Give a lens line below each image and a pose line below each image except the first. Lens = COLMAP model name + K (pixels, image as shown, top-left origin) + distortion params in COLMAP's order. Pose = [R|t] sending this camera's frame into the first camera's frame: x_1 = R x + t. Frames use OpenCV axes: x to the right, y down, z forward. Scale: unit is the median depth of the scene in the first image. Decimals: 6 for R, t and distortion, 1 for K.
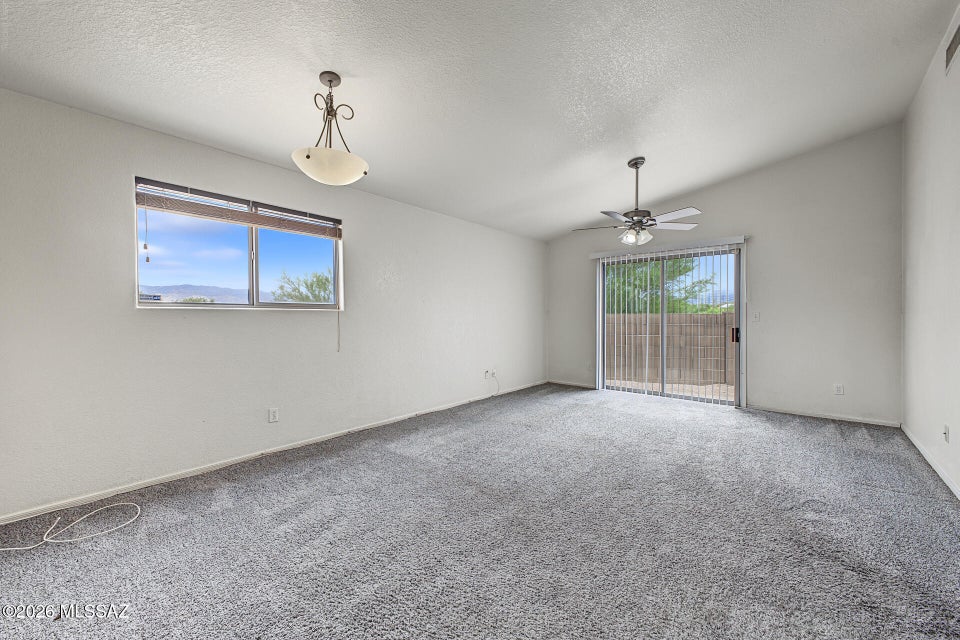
lens RADIAL K [[382.4, 0, 473.0], [0, 382.4, 322.2], [0, 0, 1]] dist [0.009772, -0.001159]
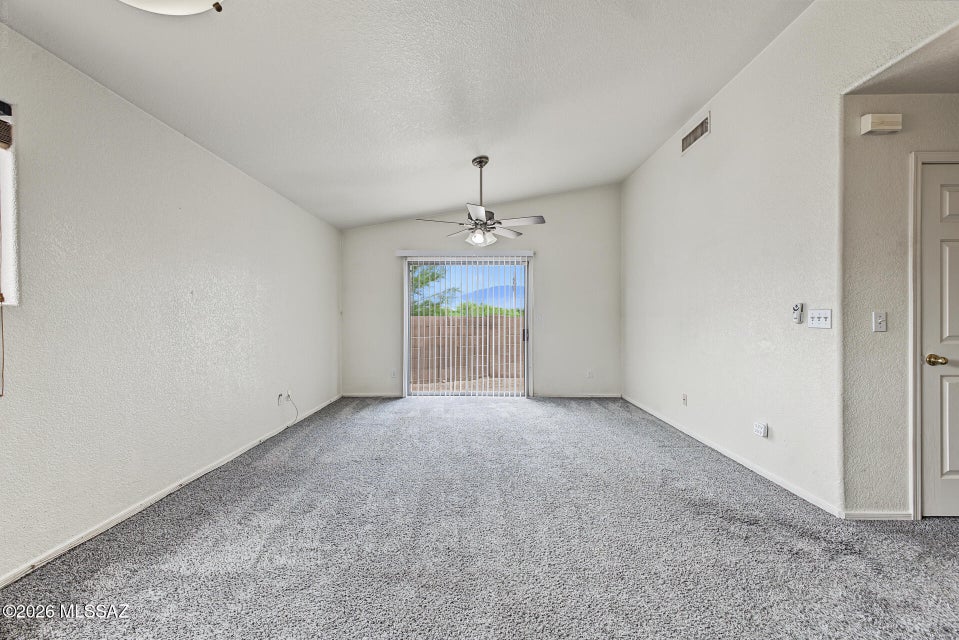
lens RADIAL K [[382.0, 0, 484.2], [0, 382.0, 319.9], [0, 0, 1]] dist [0.009772, -0.001159]
pose [[0.753368, 0.000424, 0.657599, -0.206033], [0.006319, 0.999949, -0.007884, -0.005399], [-0.657568, 0.010095, 0.753327, 0.268326]]
